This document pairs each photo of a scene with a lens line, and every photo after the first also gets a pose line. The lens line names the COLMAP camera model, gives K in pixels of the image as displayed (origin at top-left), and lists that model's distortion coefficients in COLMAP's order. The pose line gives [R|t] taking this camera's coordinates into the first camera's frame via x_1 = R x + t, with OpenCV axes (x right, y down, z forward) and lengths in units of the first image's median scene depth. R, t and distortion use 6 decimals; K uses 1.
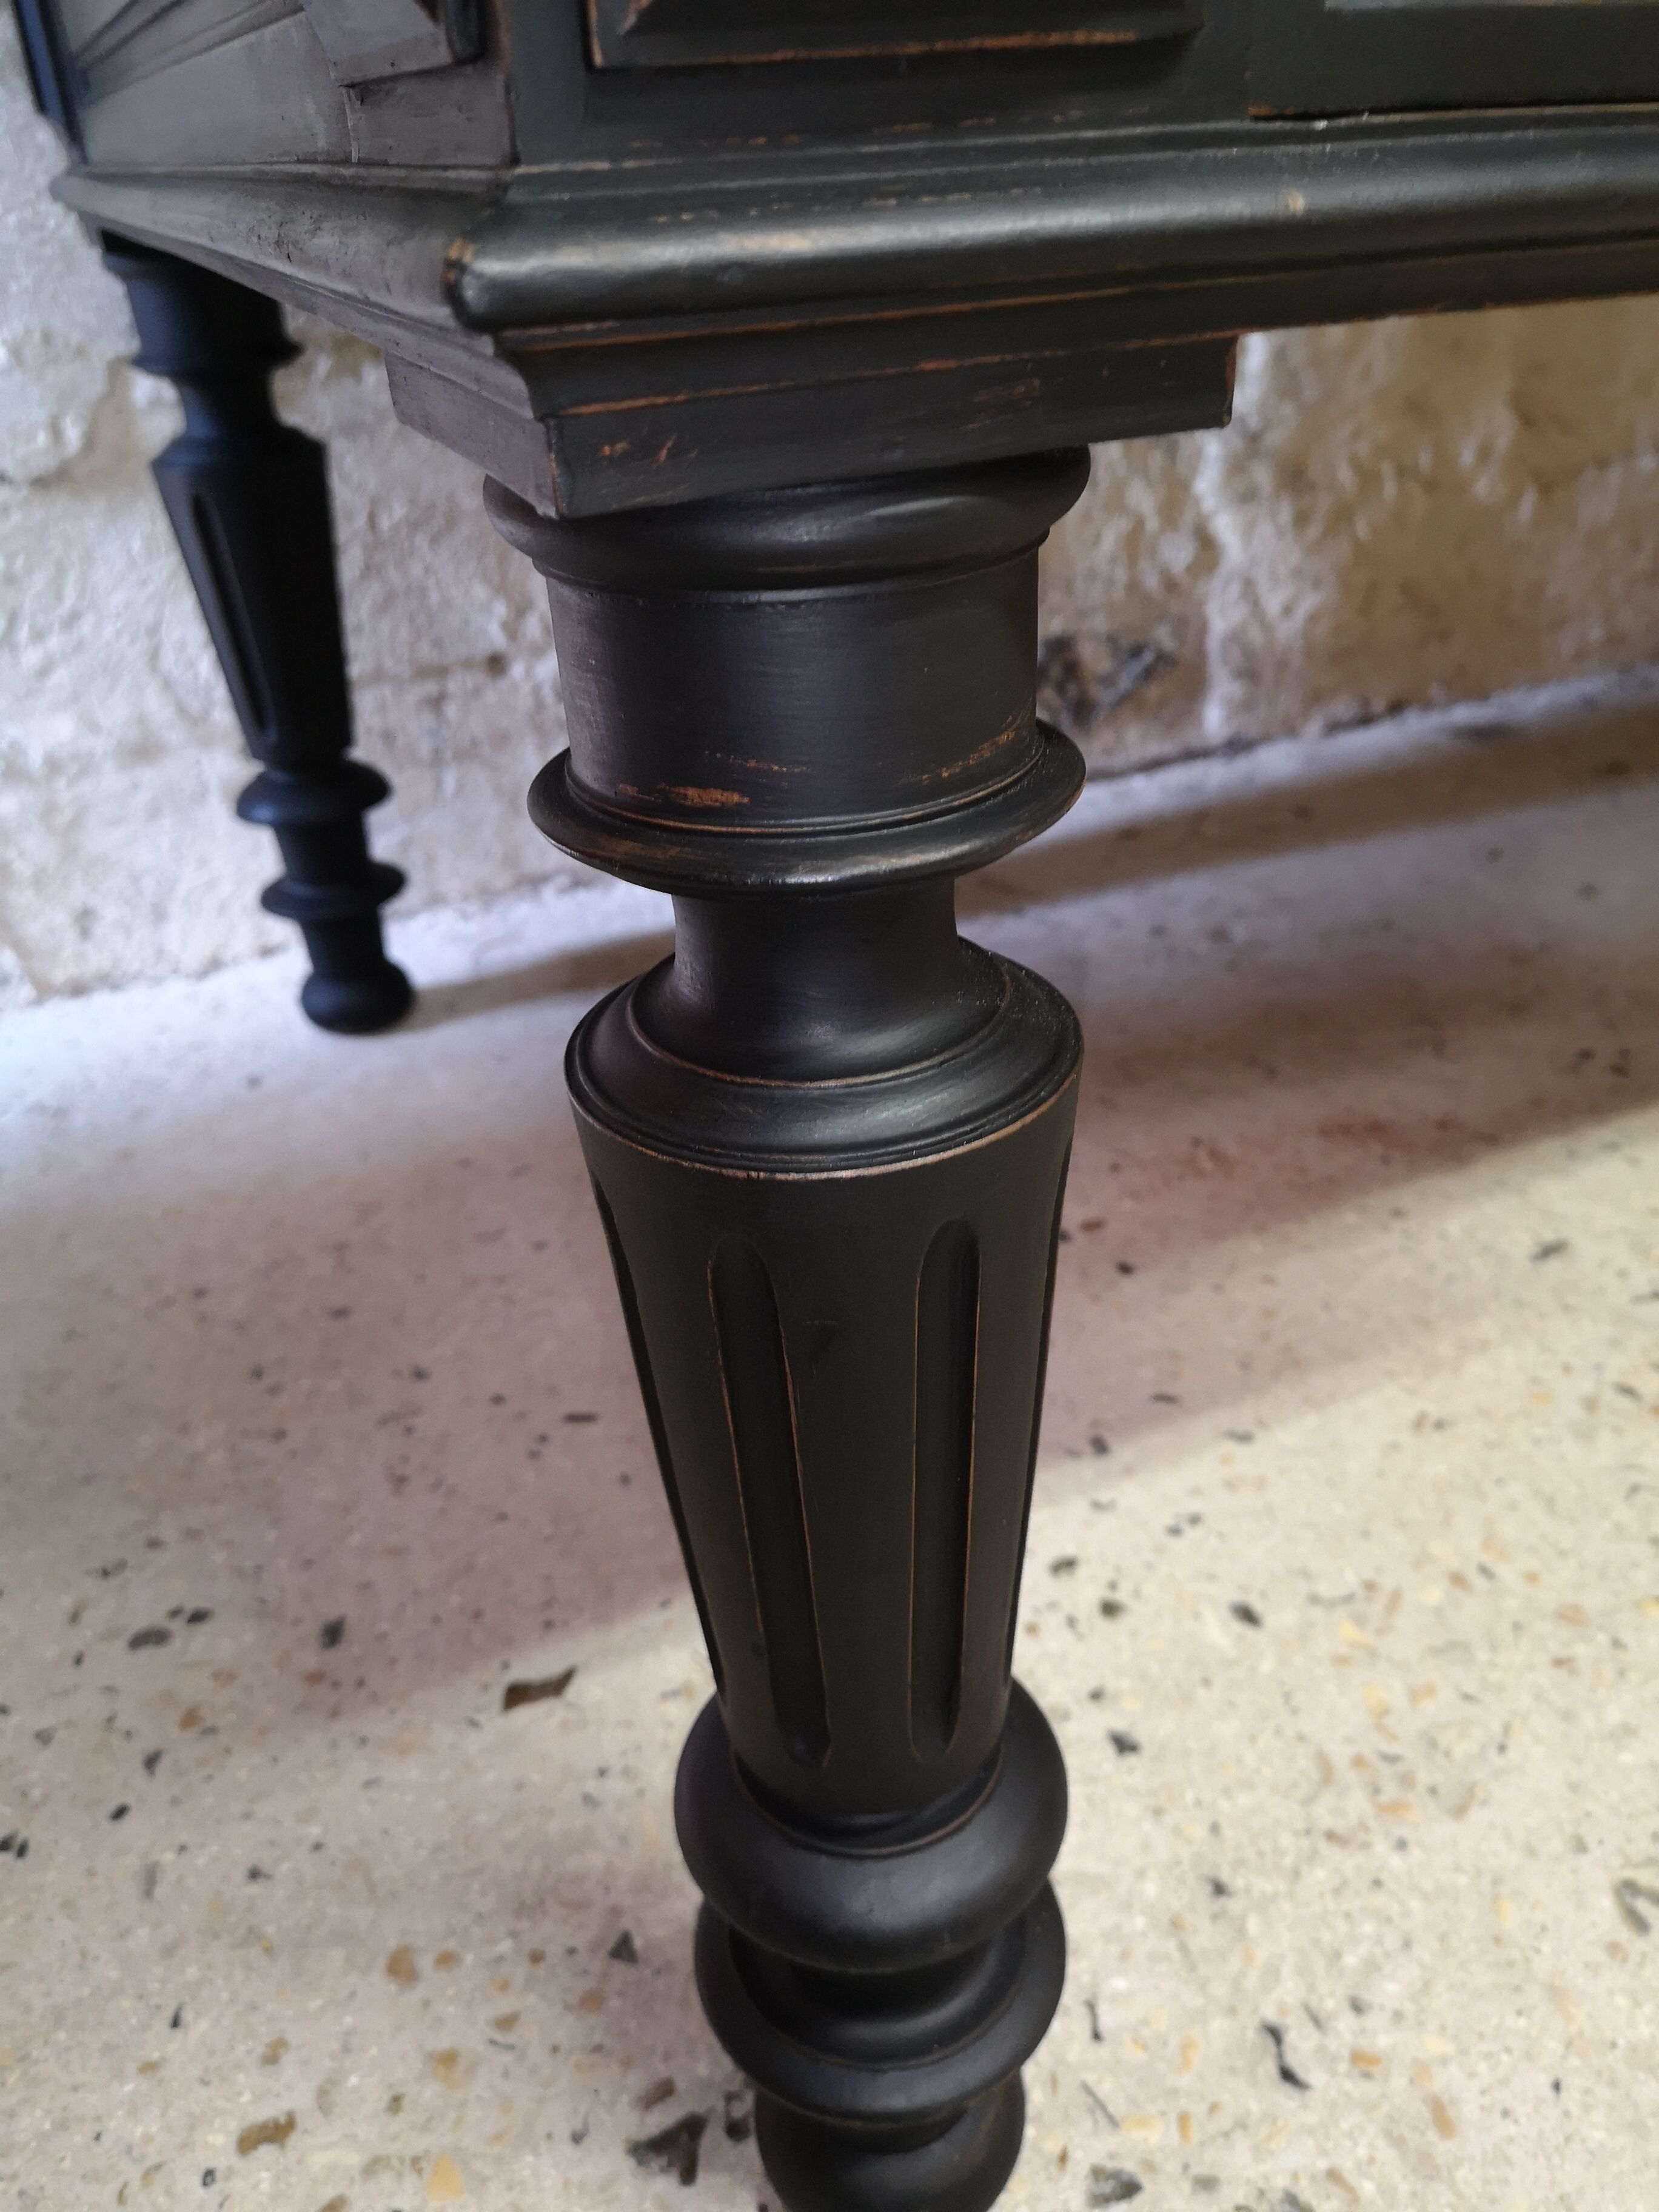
lens RADIAL K [[1738.8, 0, 829.0], [0, 1738.8, 1124.4], [0, 0, 1]] dist [0.023184, -0.043210]
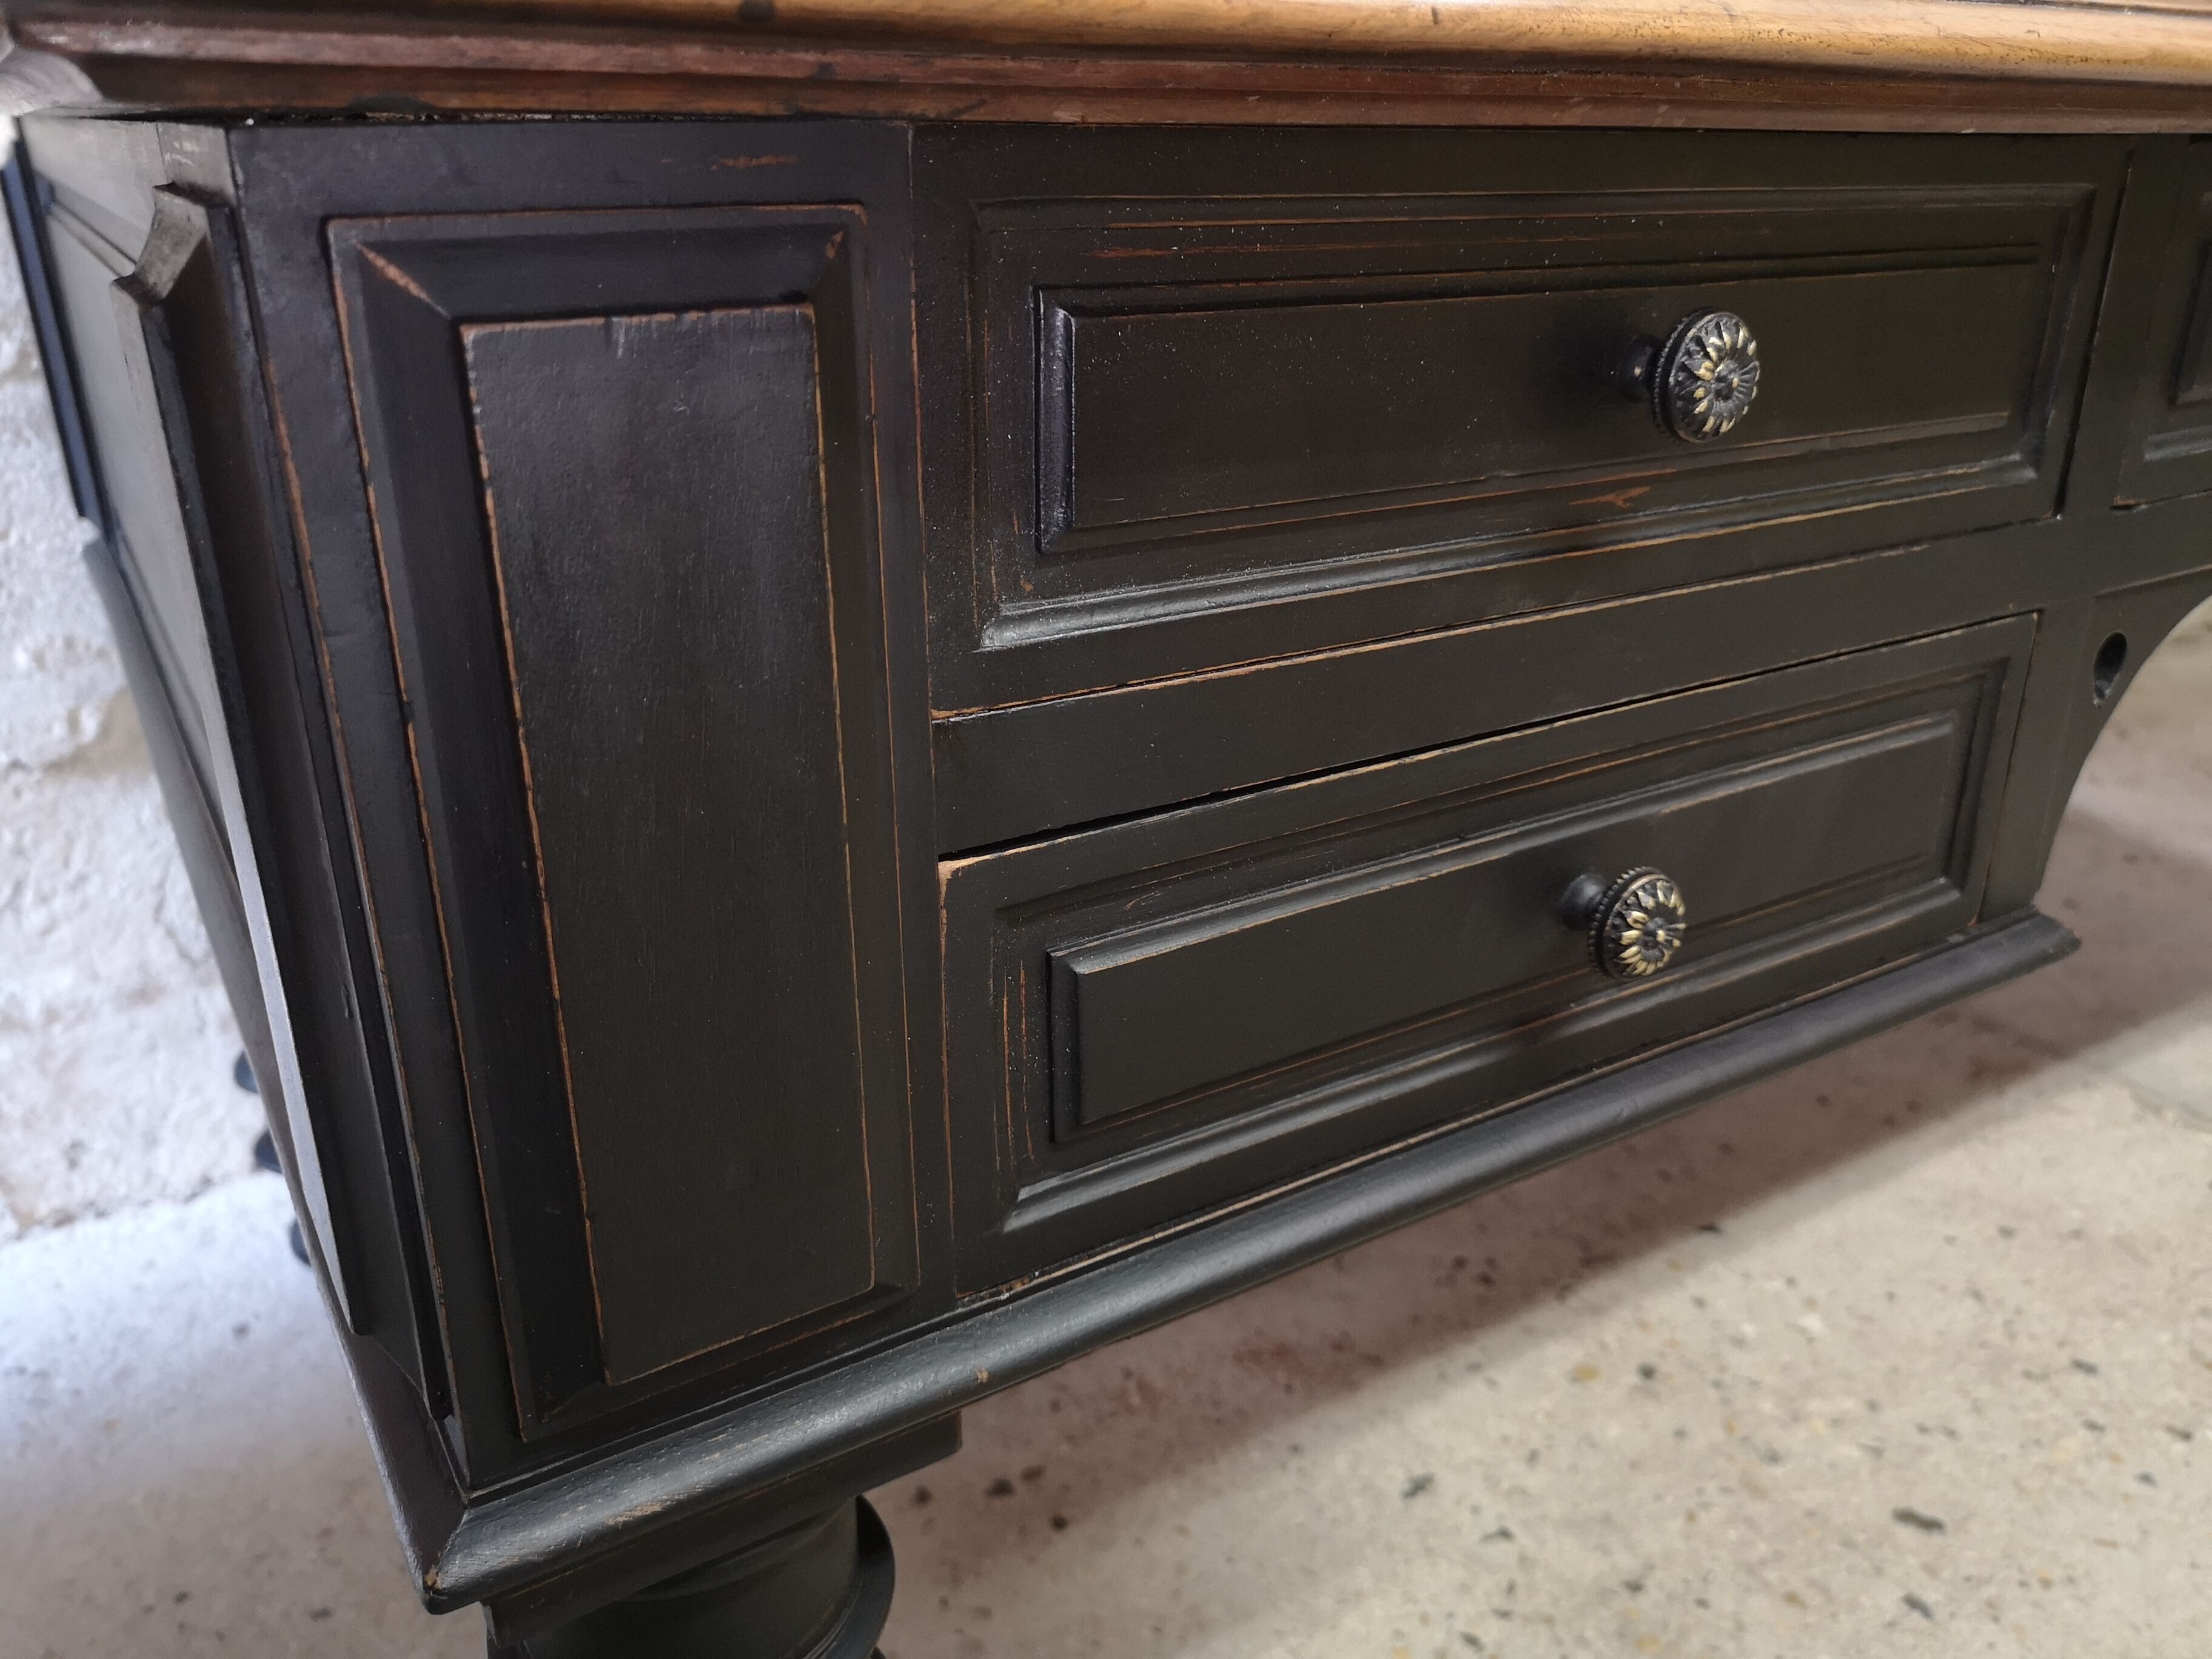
lens RADIAL K [[1738.8, 0, 1107.8], [0, 1738.8, 814.3], [0, 0, 1]] dist [0.023184, -0.043210]
pose [[0.989335, -0.009905, 0.145319, 0.035814], [0.031912, 0.988185, -0.149906, -0.168878], [-0.142117, 0.152945, 0.977962, -0.148496]]
